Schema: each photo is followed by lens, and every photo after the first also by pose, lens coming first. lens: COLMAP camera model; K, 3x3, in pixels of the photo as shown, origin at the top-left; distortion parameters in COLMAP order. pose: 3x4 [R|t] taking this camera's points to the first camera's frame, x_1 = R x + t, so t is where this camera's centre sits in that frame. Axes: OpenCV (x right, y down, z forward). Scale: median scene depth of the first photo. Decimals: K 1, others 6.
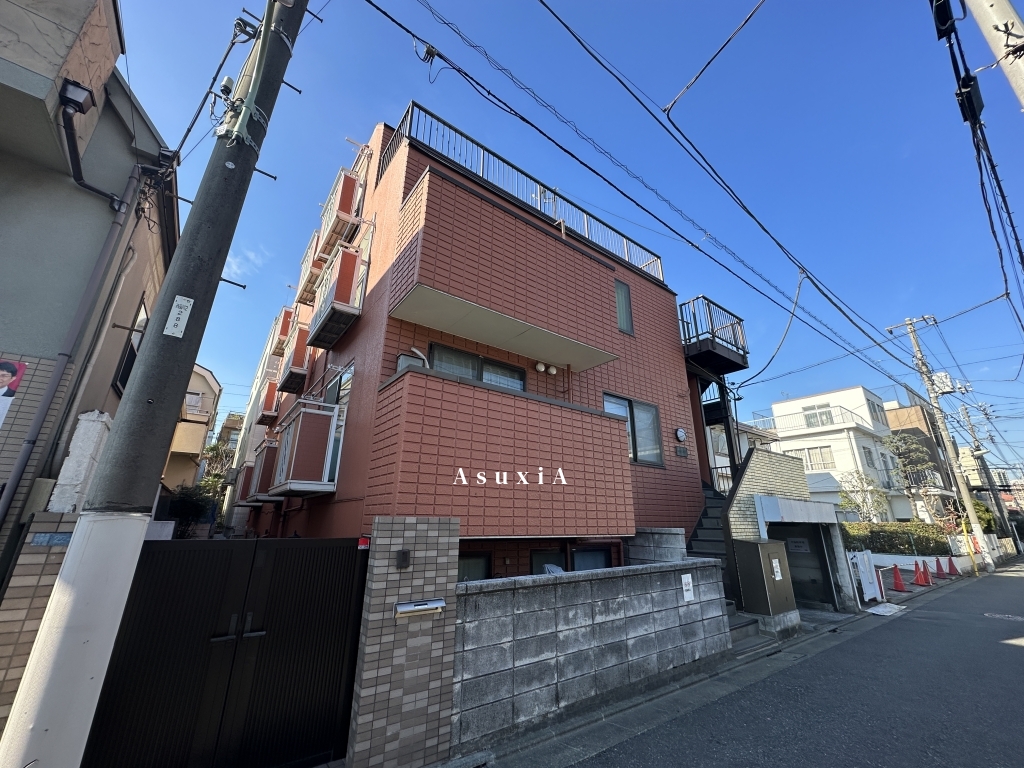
lens RADIAL K [[405.0, 0, 514.9], [0, 405.0, 382.7], [0, 0, 1]] dist [-0.004044, 0.000241]
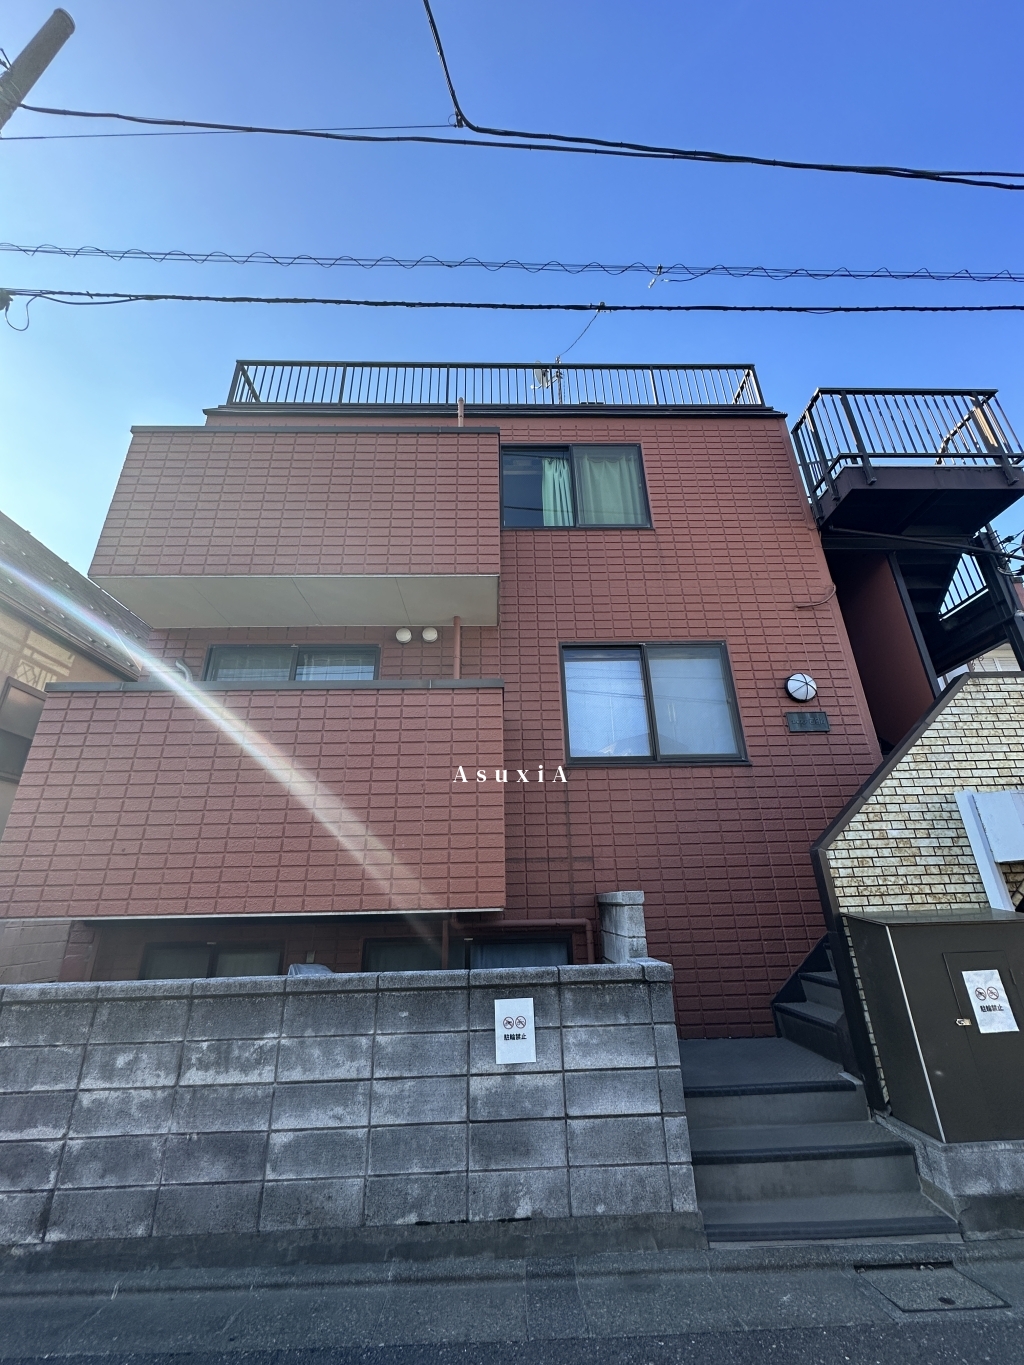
lens RADIAL K [[539.9, 0, 510.6], [0, 539.9, 683.6], [0, 0, 1]] dist [-0.004044, 0.000241]
pose [[0.814785, -0.244849, -0.525524, 0.908748], [0.217570, 0.969329, -0.114299, 0.241287], [0.537391, -0.021209, 0.843066, 0.588296]]
